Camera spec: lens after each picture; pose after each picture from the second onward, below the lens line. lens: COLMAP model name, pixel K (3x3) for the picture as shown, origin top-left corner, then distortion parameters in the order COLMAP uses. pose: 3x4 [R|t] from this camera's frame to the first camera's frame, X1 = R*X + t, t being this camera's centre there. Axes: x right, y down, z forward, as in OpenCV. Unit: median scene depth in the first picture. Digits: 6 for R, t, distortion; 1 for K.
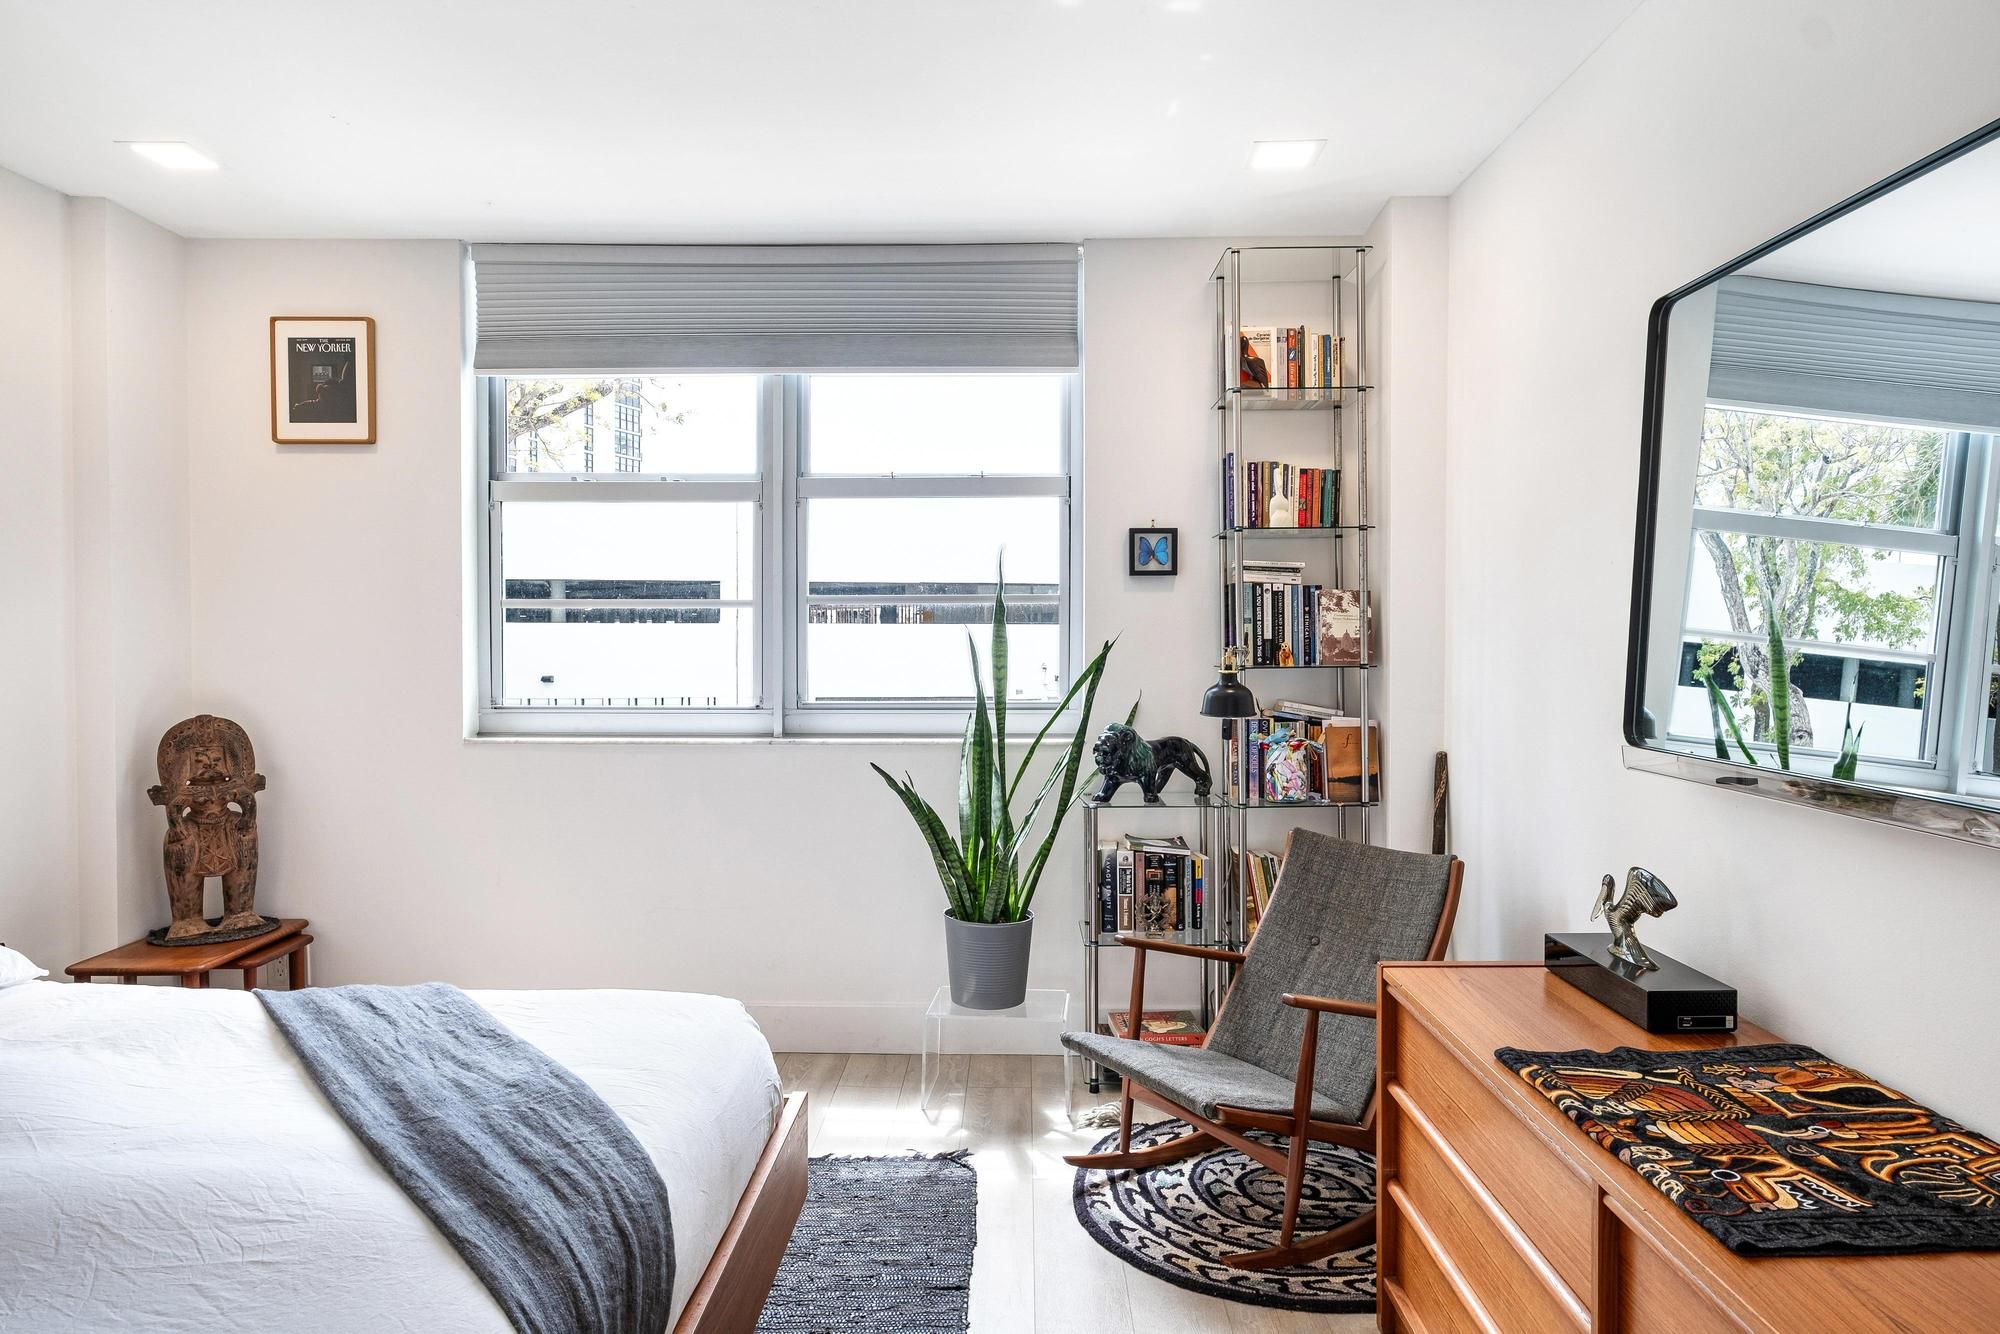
lens RADIAL K [[1200.8, 0, 1005.2], [0, 1200.8, 635.7], [0, 0, 1]] dist [-0.003814, -0.000223]
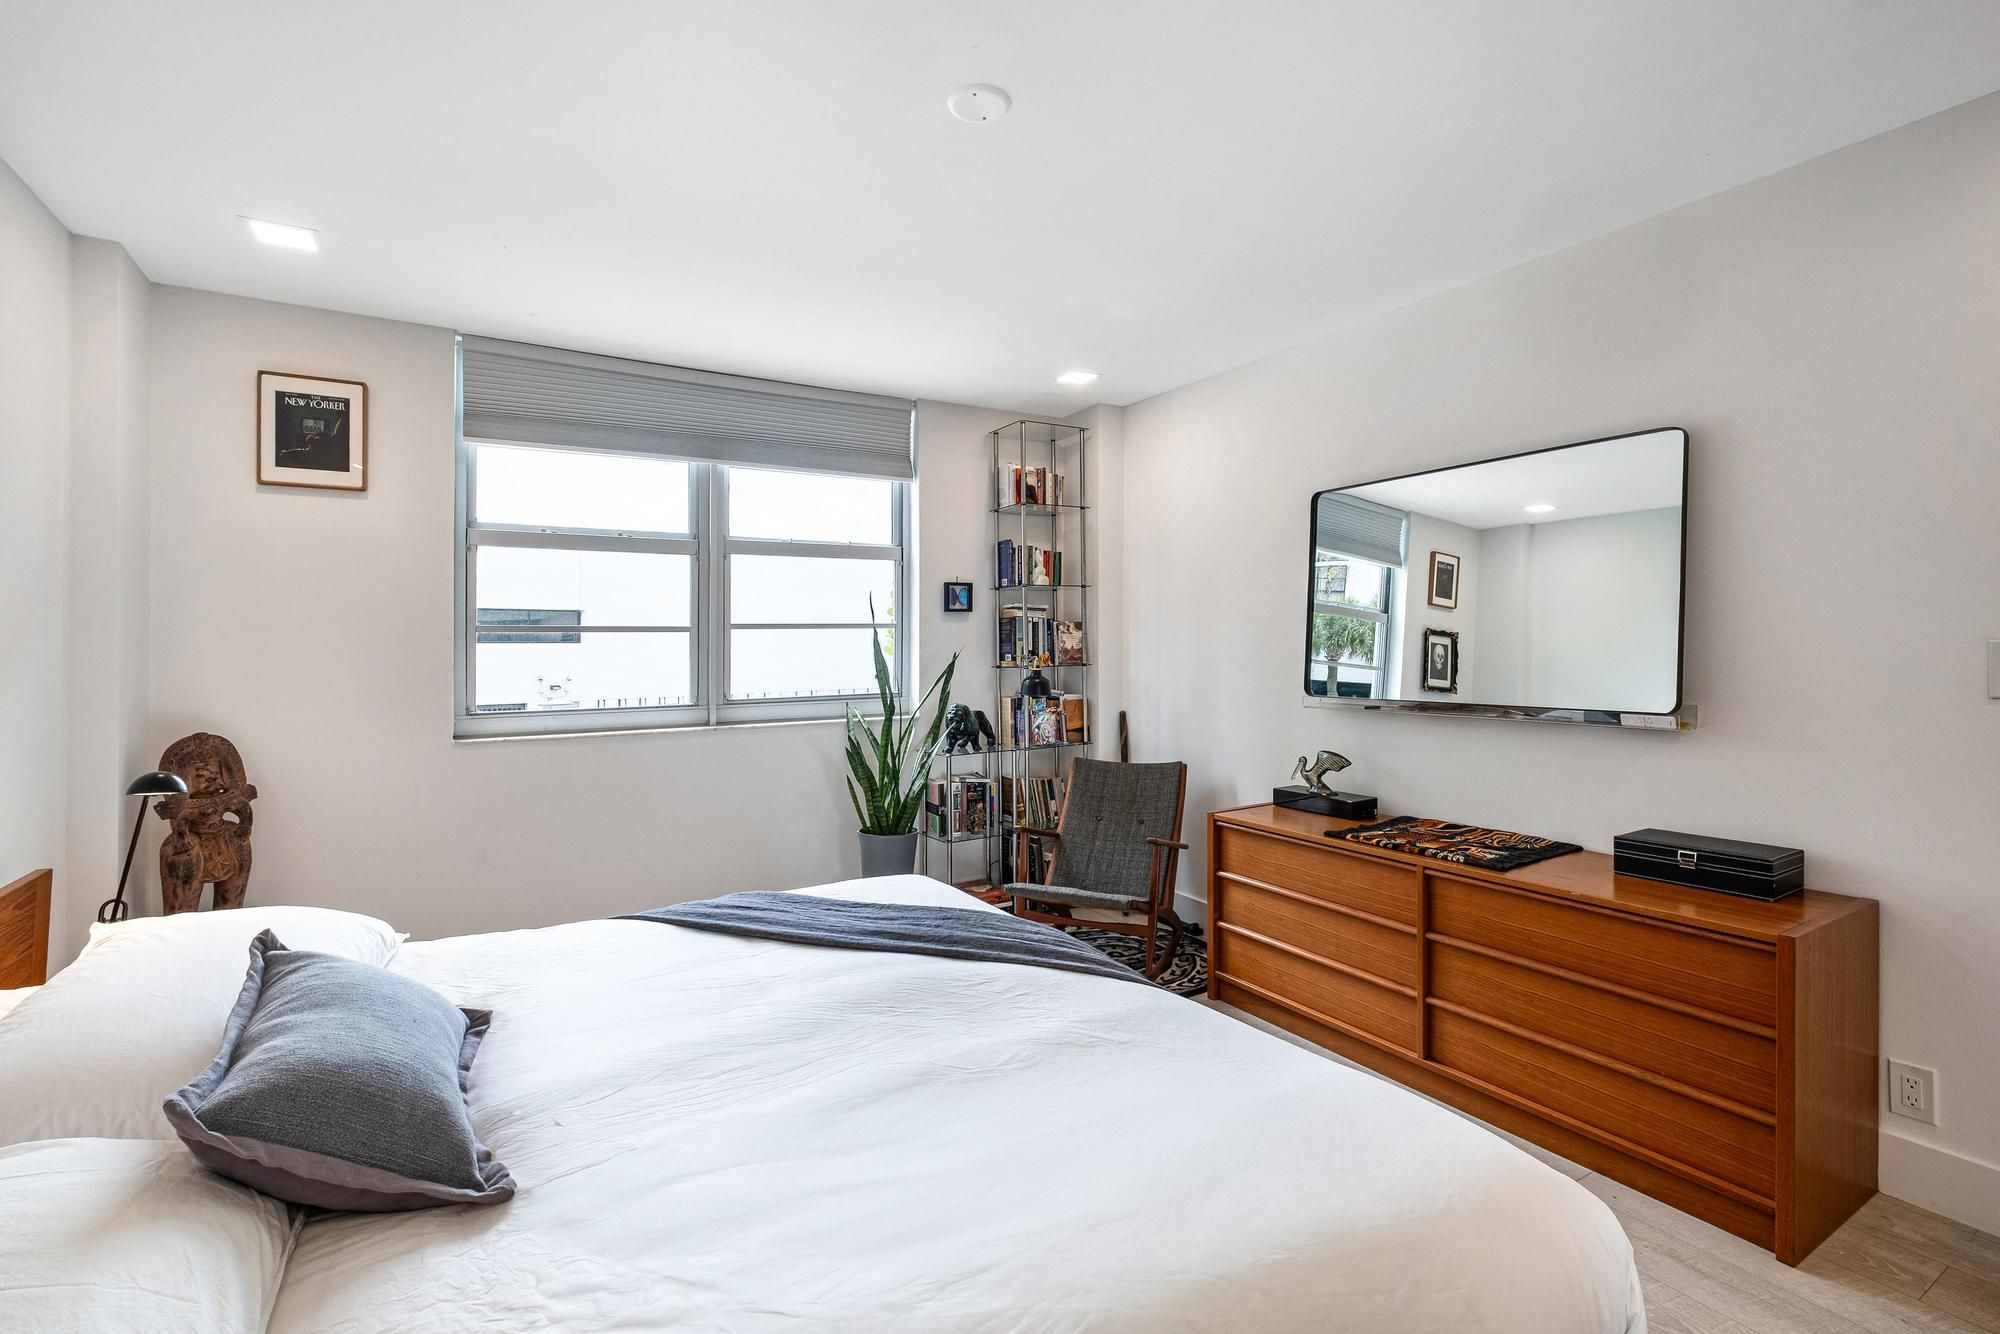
lens RADIAL K [[887.4, 0, 995.3], [0, 887.4, 636.6], [0, 0, 1]] dist [0.000903, -0.000546]
pose [[0.857369, -0.004258, 0.514685, -0.458912], [0.012105, 0.999856, -0.011893, -0.002100], [-0.514561, 0.016427, 0.857297, -0.049095]]
